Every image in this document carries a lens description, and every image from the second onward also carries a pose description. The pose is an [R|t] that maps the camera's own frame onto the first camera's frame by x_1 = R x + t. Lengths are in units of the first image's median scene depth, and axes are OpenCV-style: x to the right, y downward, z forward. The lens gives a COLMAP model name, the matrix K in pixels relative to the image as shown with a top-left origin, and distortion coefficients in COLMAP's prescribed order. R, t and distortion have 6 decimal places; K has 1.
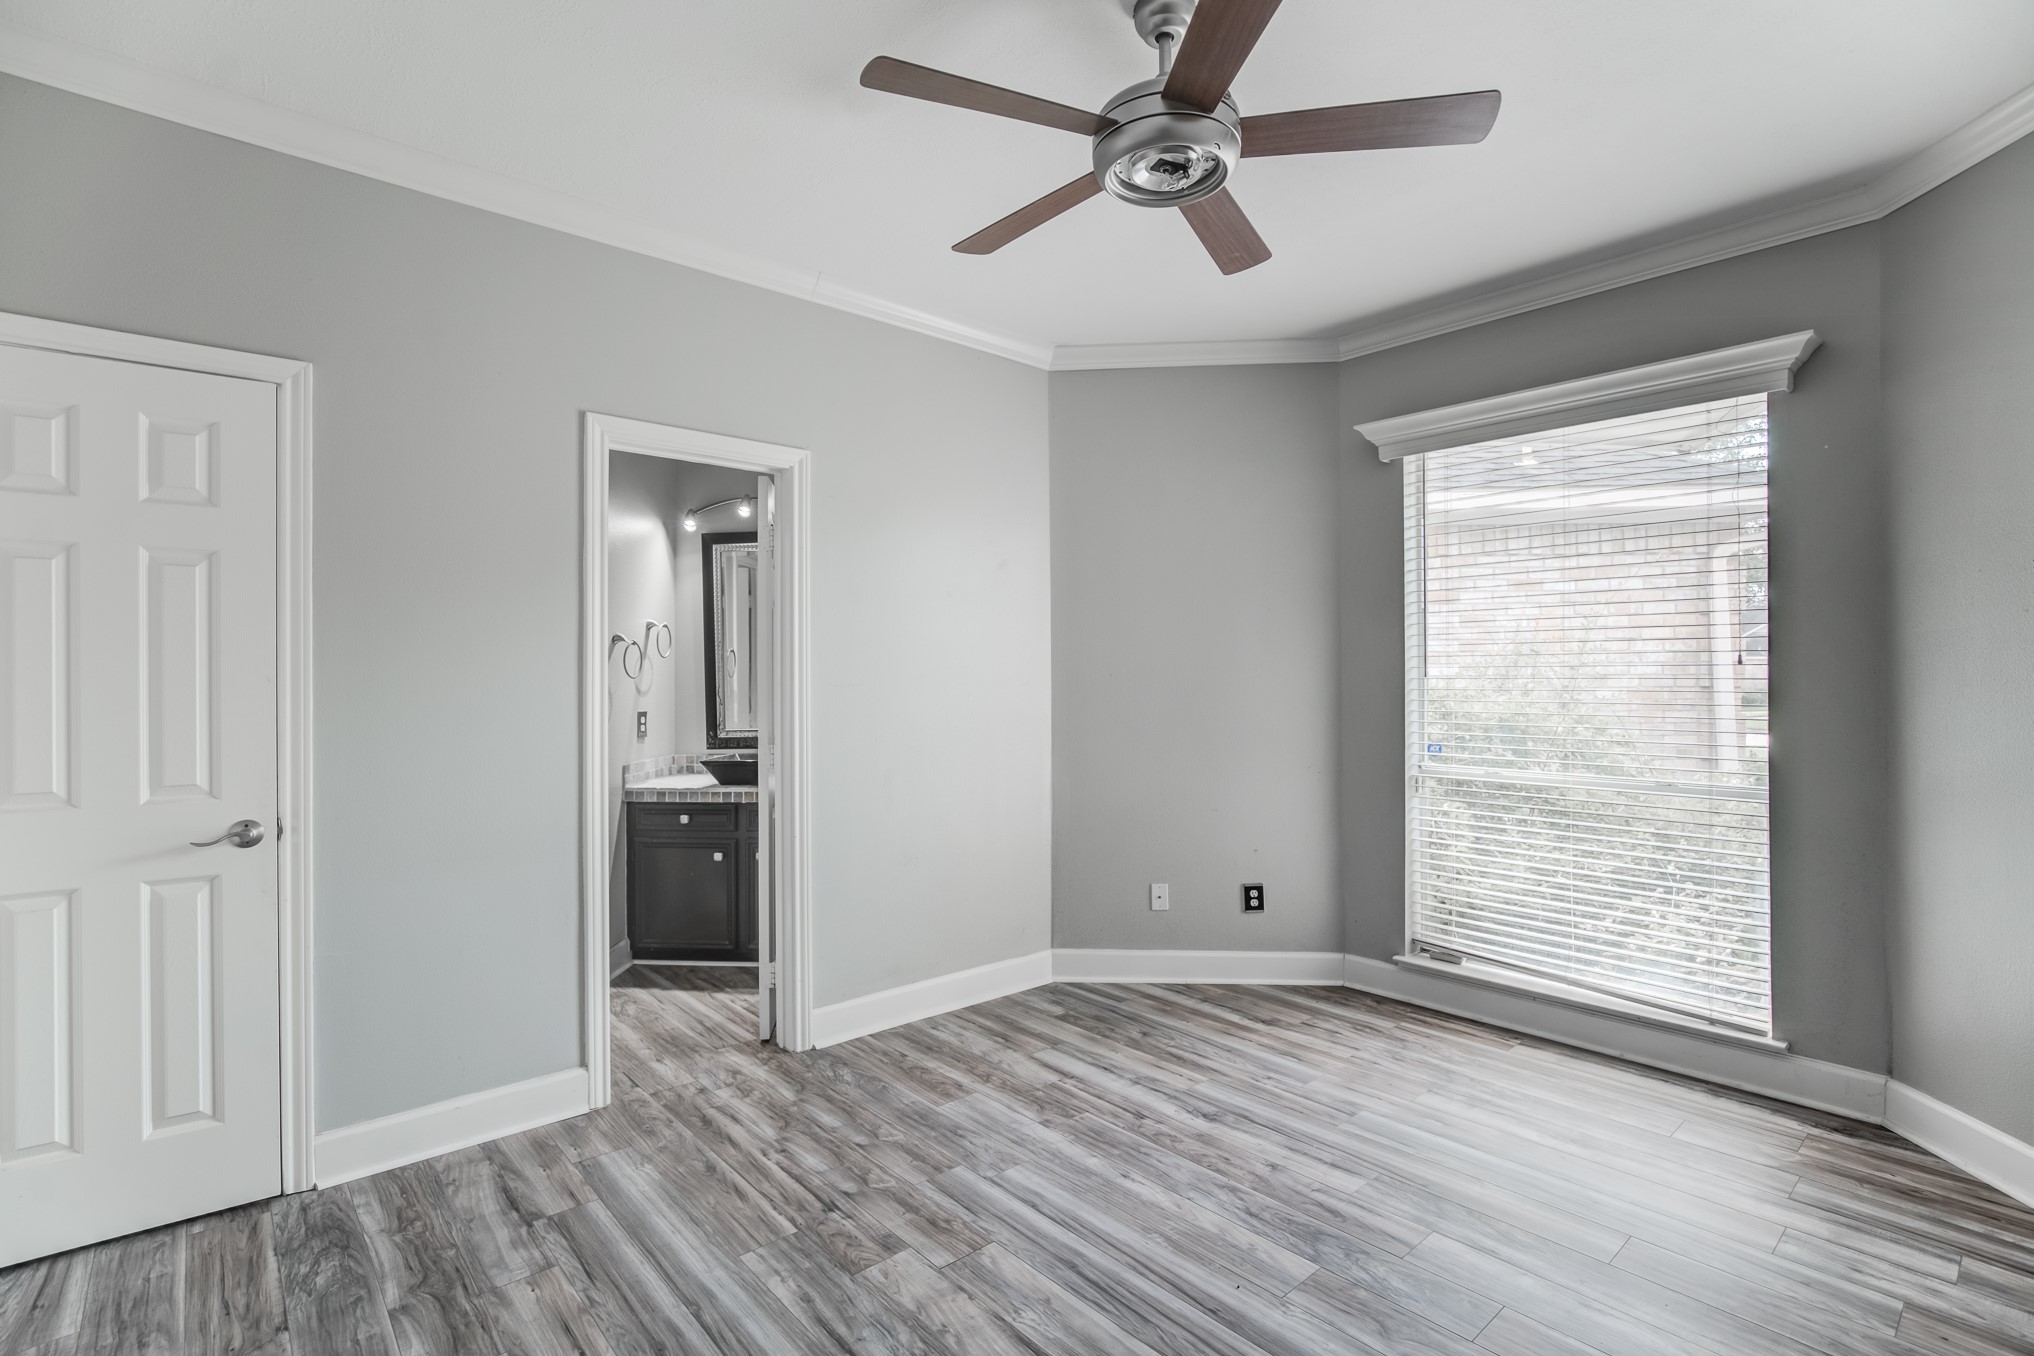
lens RADIAL K [[936.6, 0, 1009.9], [0, 936.6, 674.1], [0, 0, 1]] dist [-0.014908, 0.002839]
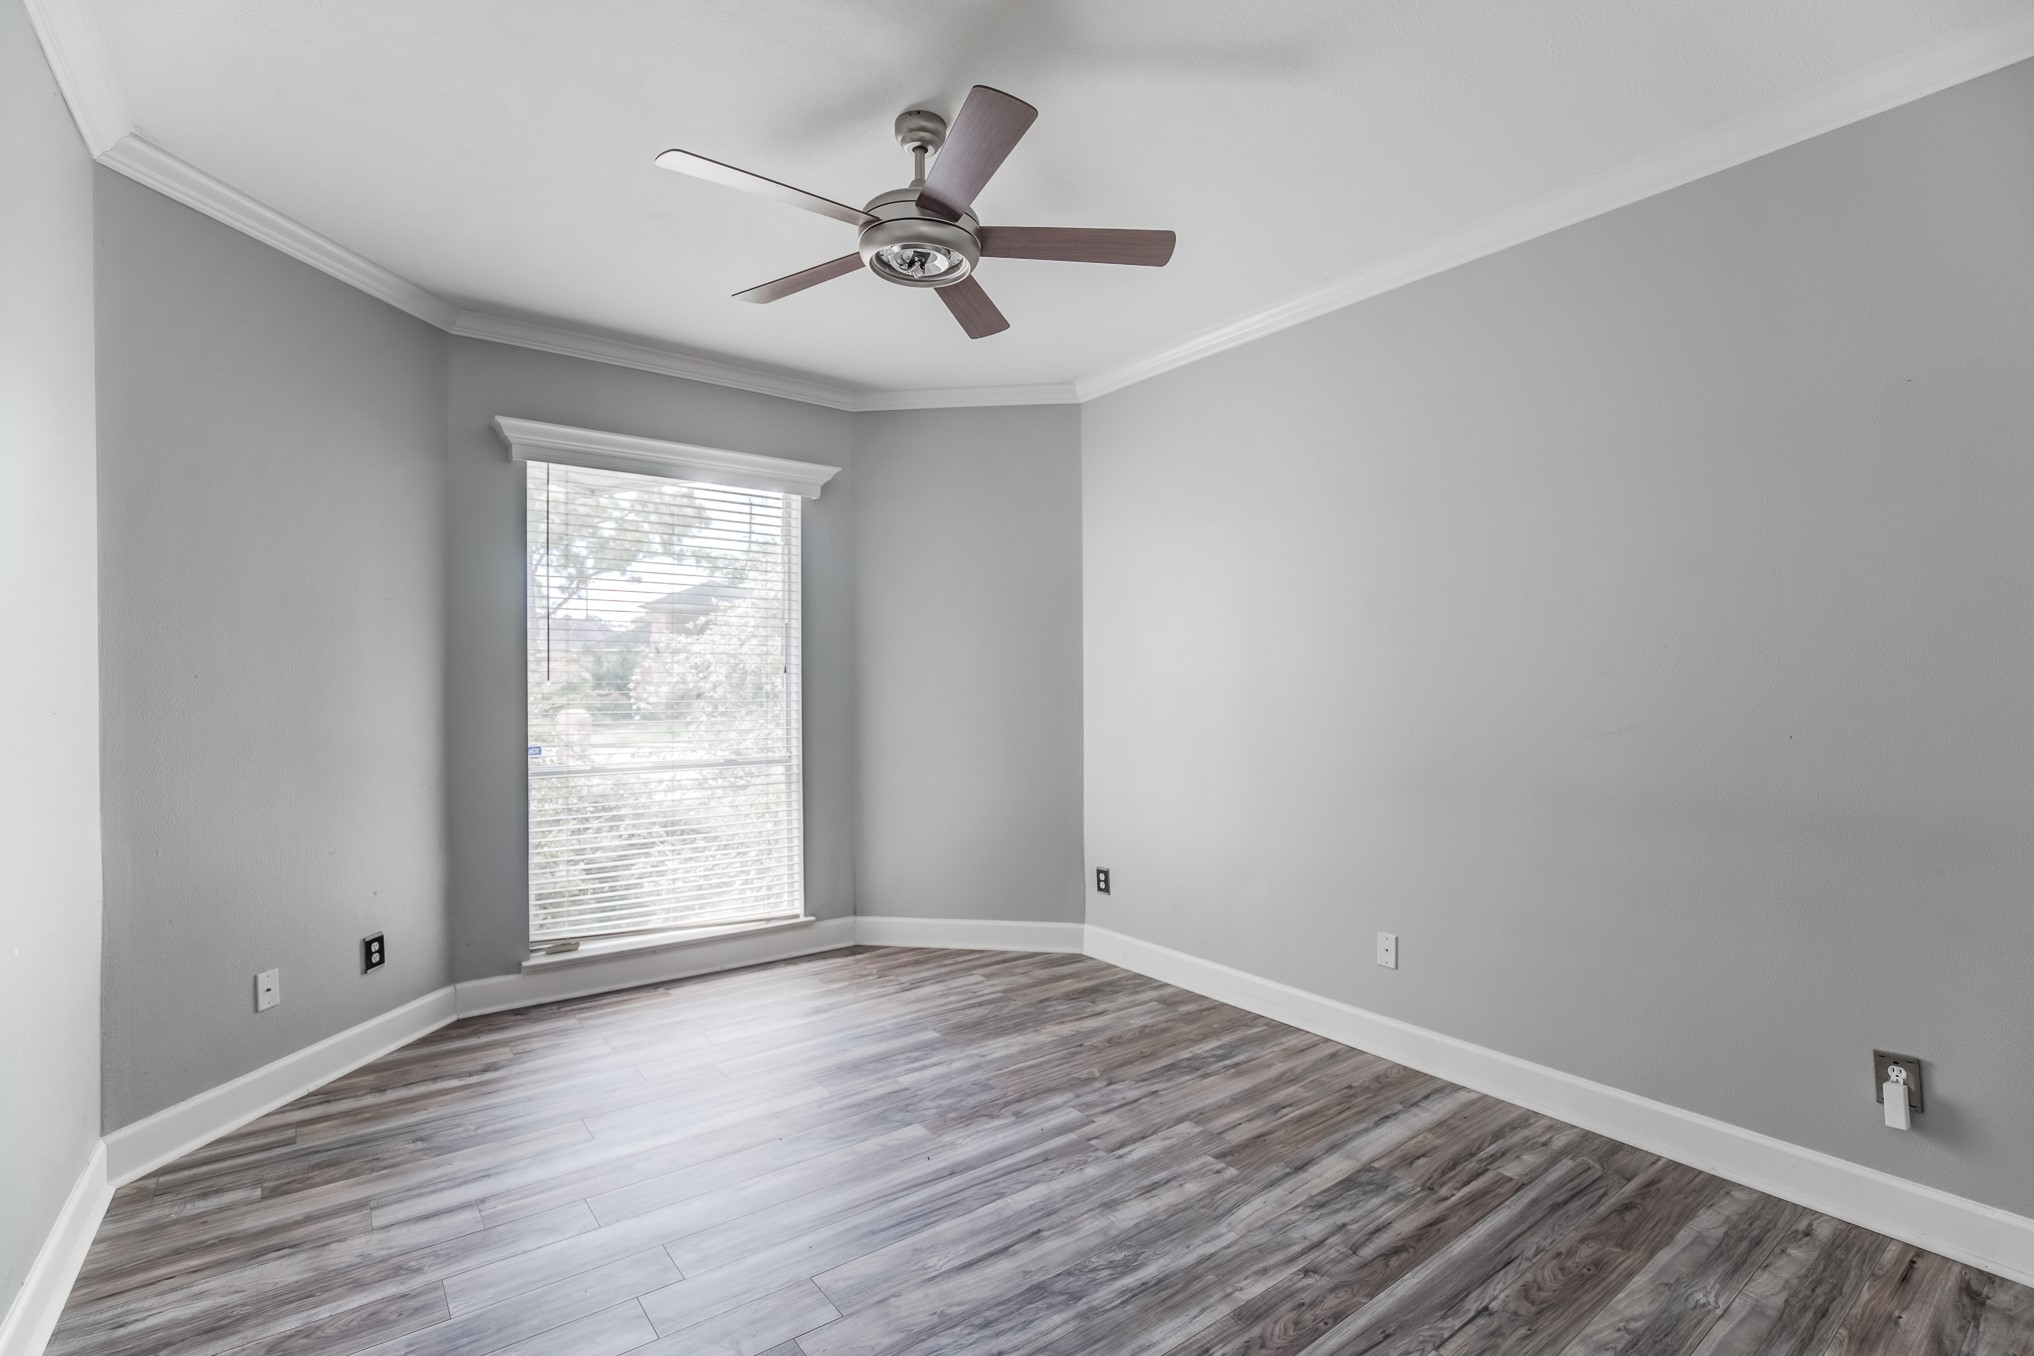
lens RADIAL K [[936.6, 0, 998.2], [0, 936.6, 684.1], [0, 0, 1]] dist [-0.014908, 0.002839]
pose [[0.084483, 0.001845, 0.996423, -0.565088], [-0.002487, 0.999996, -0.001641, 0.006860], [-0.996422, -0.002339, 0.084487, 0.443551]]
